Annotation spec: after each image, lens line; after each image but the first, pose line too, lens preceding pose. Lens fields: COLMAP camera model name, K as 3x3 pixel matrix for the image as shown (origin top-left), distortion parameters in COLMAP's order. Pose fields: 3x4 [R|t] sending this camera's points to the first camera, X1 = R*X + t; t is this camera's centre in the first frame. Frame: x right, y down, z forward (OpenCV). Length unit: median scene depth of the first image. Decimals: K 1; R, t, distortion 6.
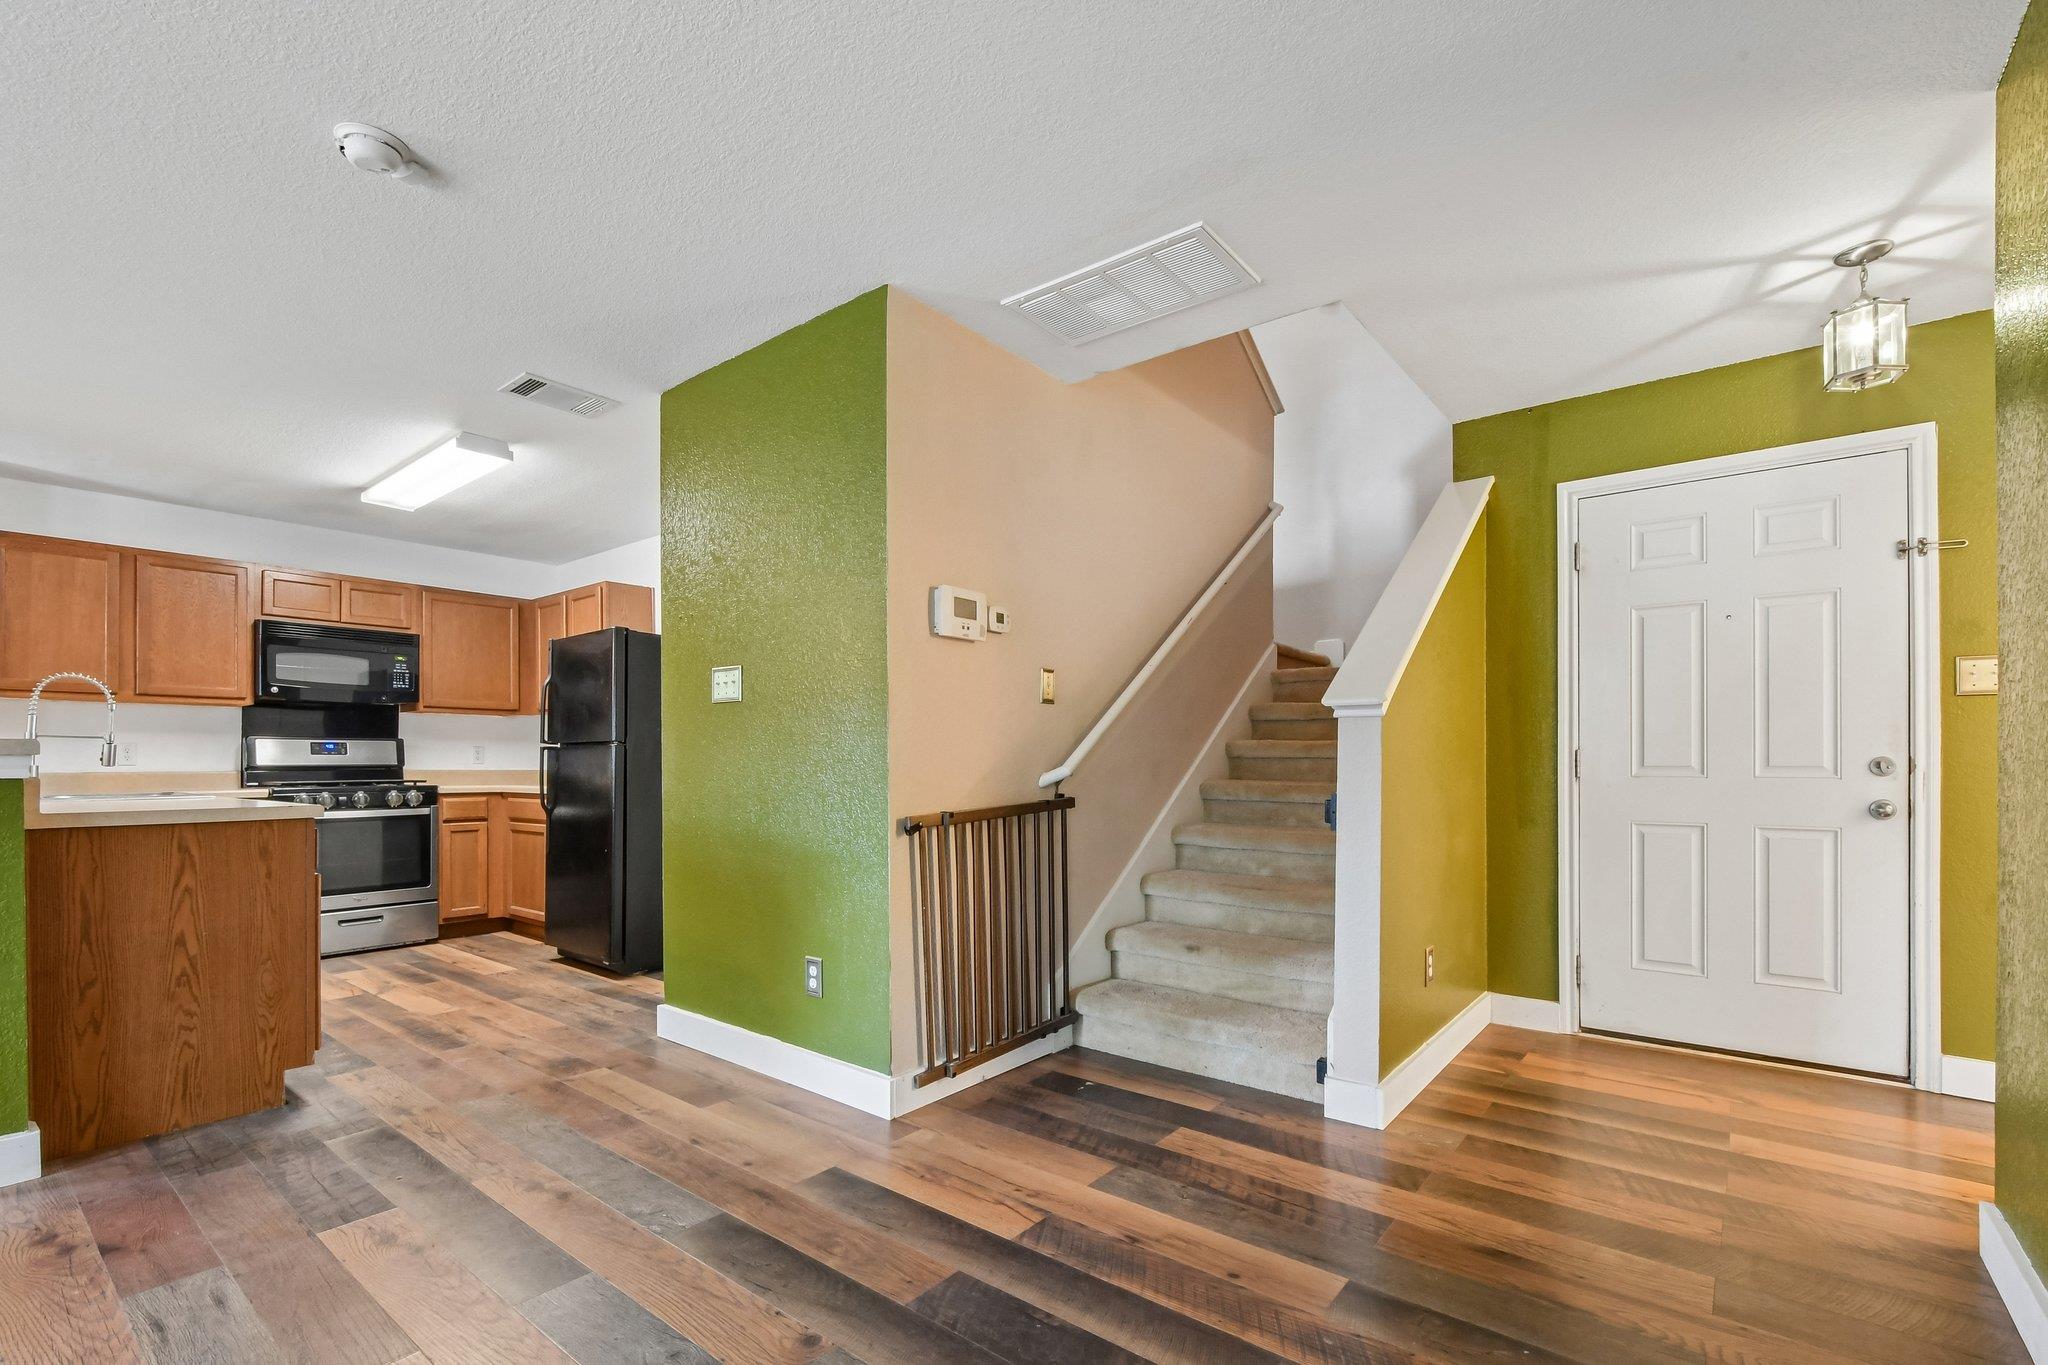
lens RADIAL K [[912.8, 0, 1021.5], [0, 912.8, 764.7], [0, 0, 1]] dist [-0.001656, -0.001379]
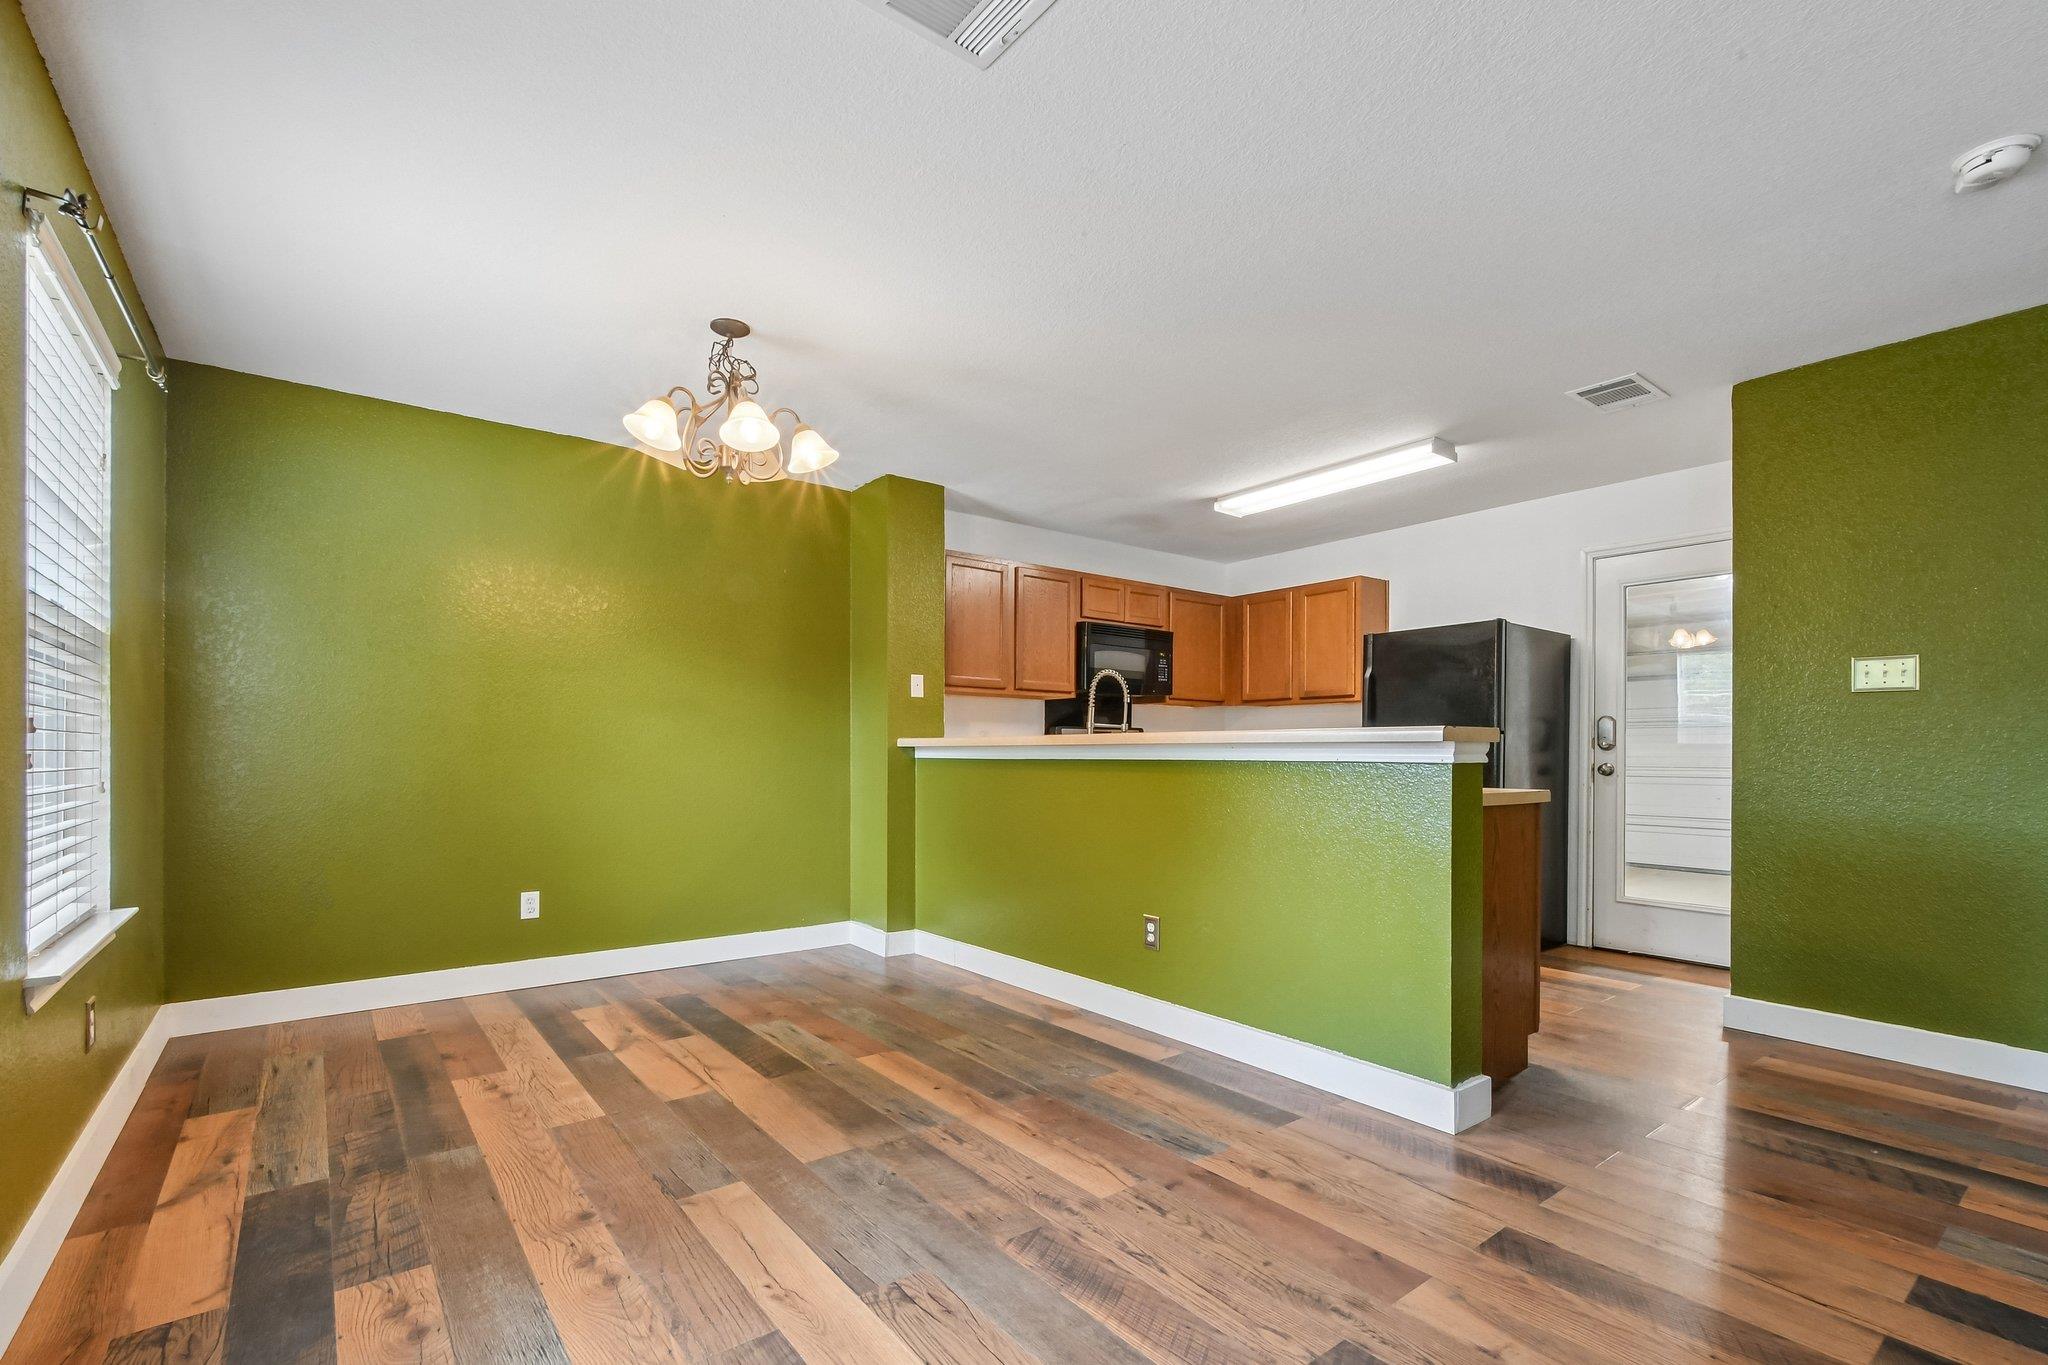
lens RADIAL K [[915.8, 0, 1018.9], [0, 915.8, 753.9], [0, 0, 1]] dist [0.003460, -0.000177]
pose [[0.971438, 0.007443, -0.237177, -0.683665], [-0.007557, 0.999971, 0.000430, 0.003247], [0.237174, 0.001375, 0.971466, -0.118522]]
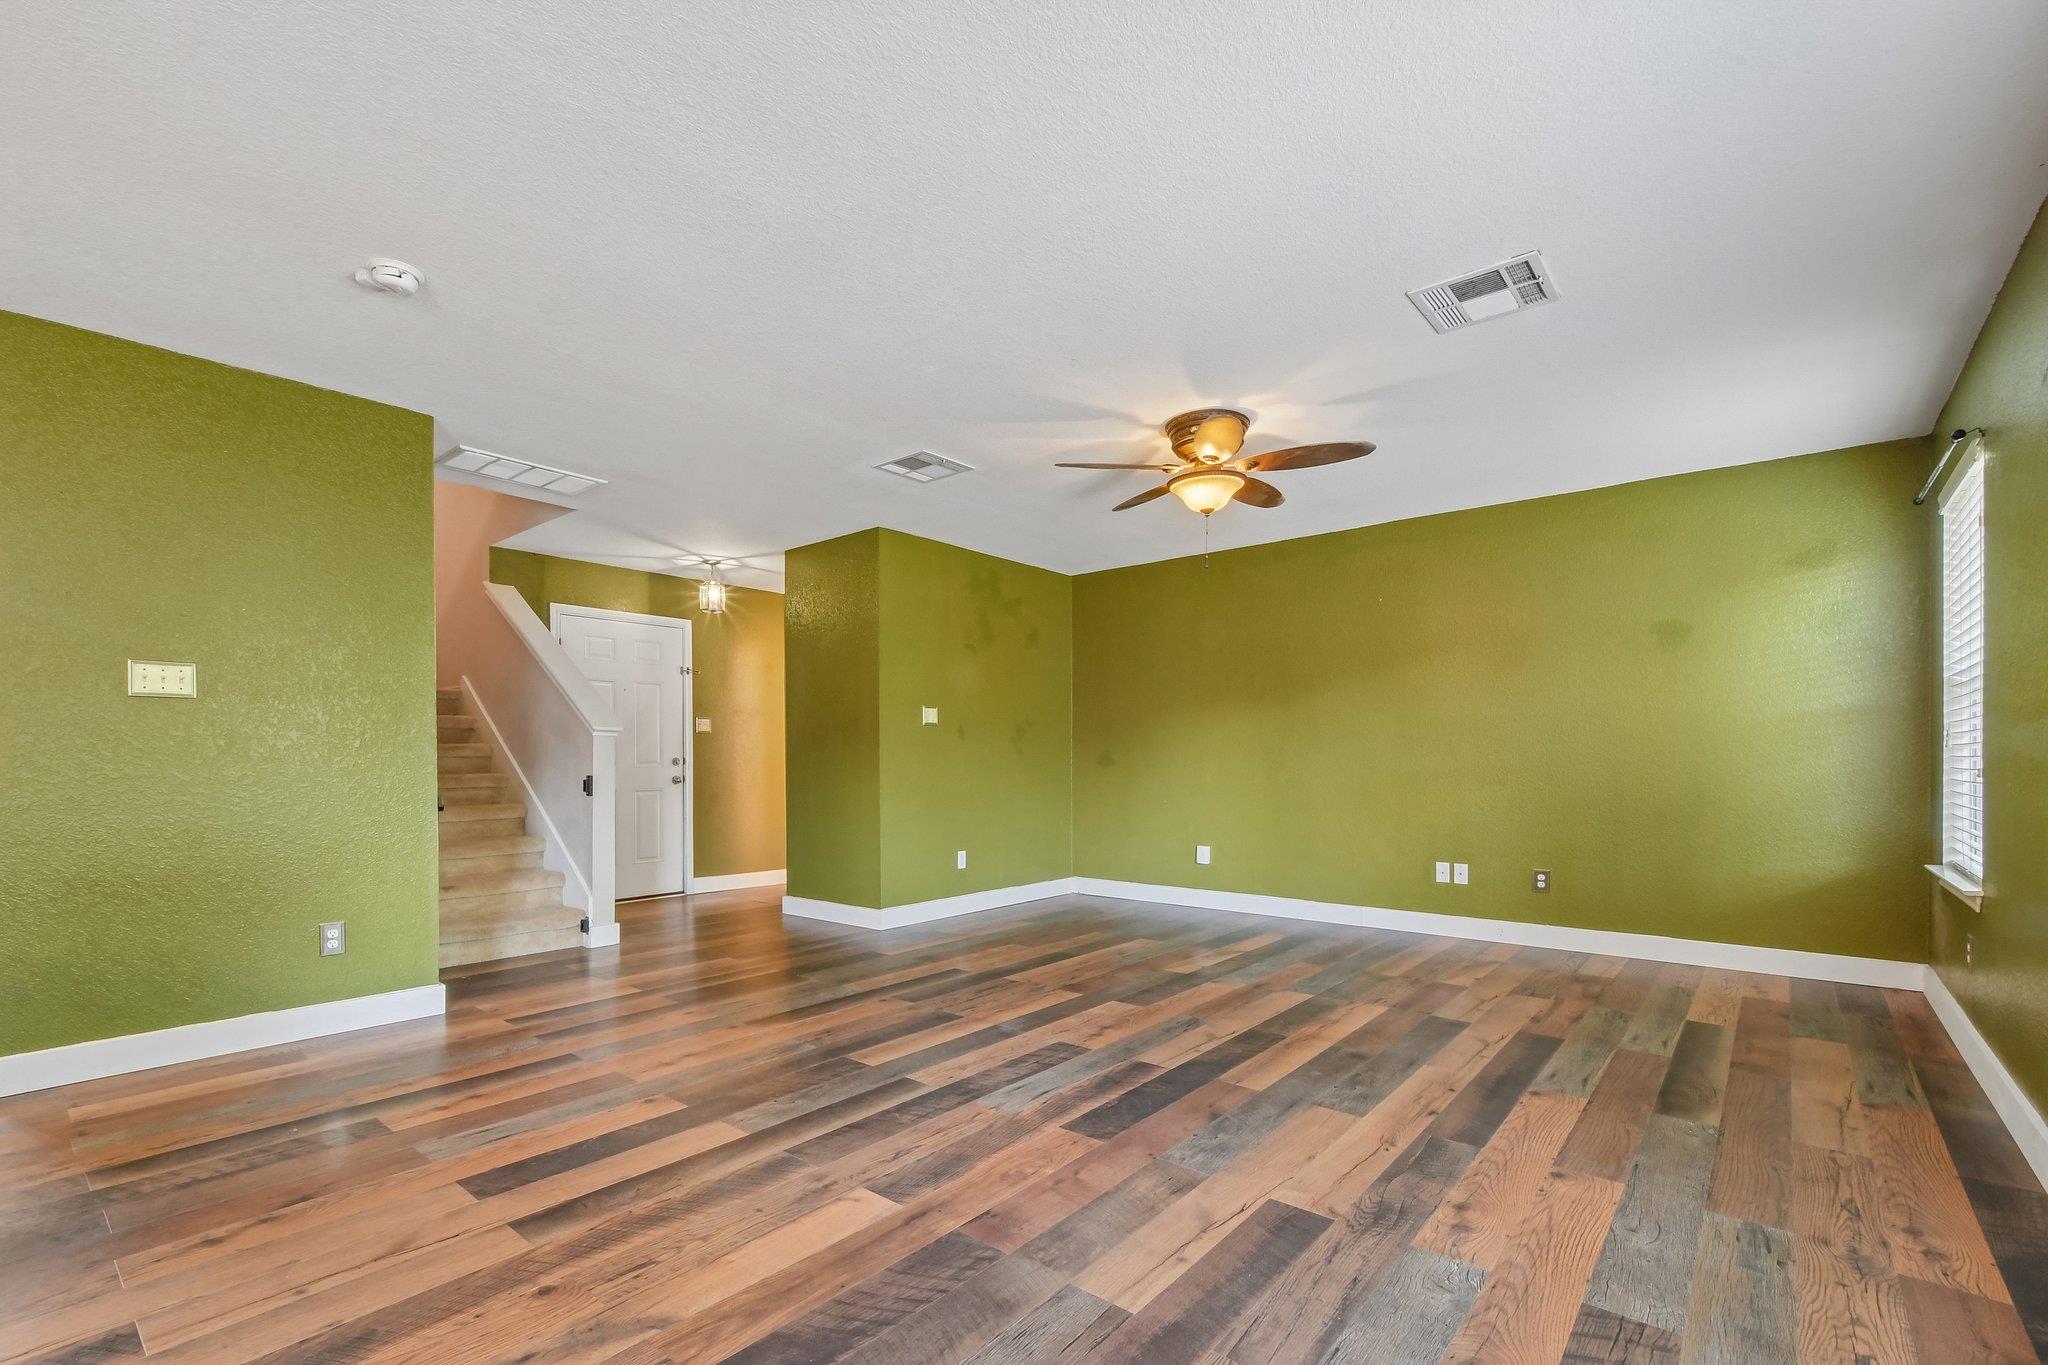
lens RADIAL K [[901.5, 0, 1008.3], [0, 901.5, 768.6], [0, 0, 1]] dist [0.003578, -0.000025]
pose [[0.029759, -0.009016, 0.999516, -0.868375], [0.003547, 0.999954, 0.008915, 0.001486], [-0.999551, 0.003280, 0.029790, 0.047439]]
